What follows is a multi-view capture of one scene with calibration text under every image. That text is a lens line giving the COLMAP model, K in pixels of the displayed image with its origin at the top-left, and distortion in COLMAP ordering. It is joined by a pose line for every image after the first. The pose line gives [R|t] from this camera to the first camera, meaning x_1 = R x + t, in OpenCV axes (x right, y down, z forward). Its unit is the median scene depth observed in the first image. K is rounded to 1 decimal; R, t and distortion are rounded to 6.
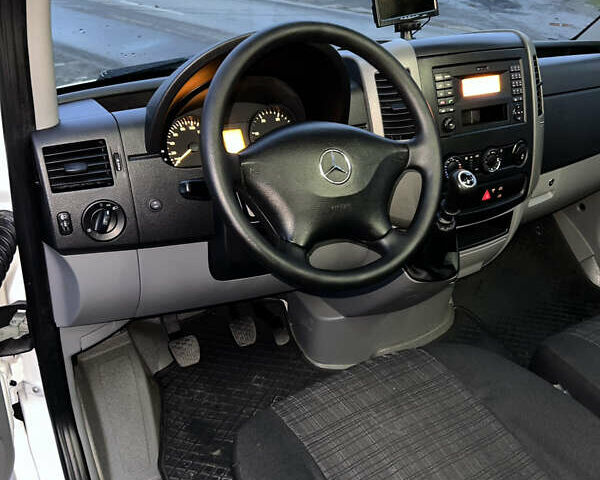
lens RADIAL K [[596.1, 0, 296.4], [0, 596.1, 238.4], [0, 0, 1]] dist [0.092728, -0.188409]
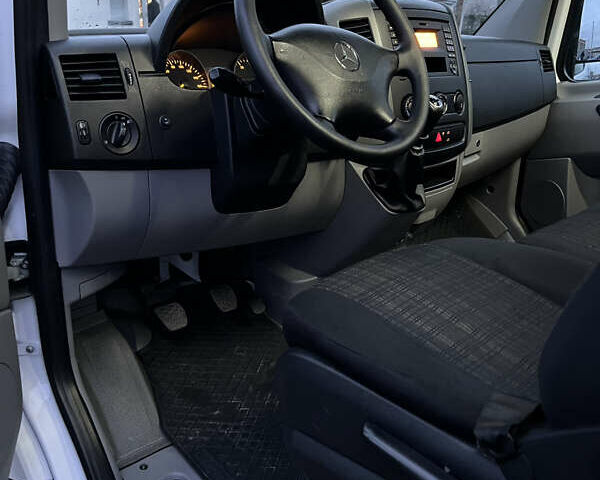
lens RADIAL K [[599.2, 0, 304.5], [0, 599.2, 240.6], [0, 0, 1]] dist [0.096299, -0.195368]
pose [[0.973557, -0.090281, 0.209847, -0.219454], [0.116582, 0.986321, -0.116529, 0.267634], [-0.196456, 0.137912, 0.970765, -0.018487]]
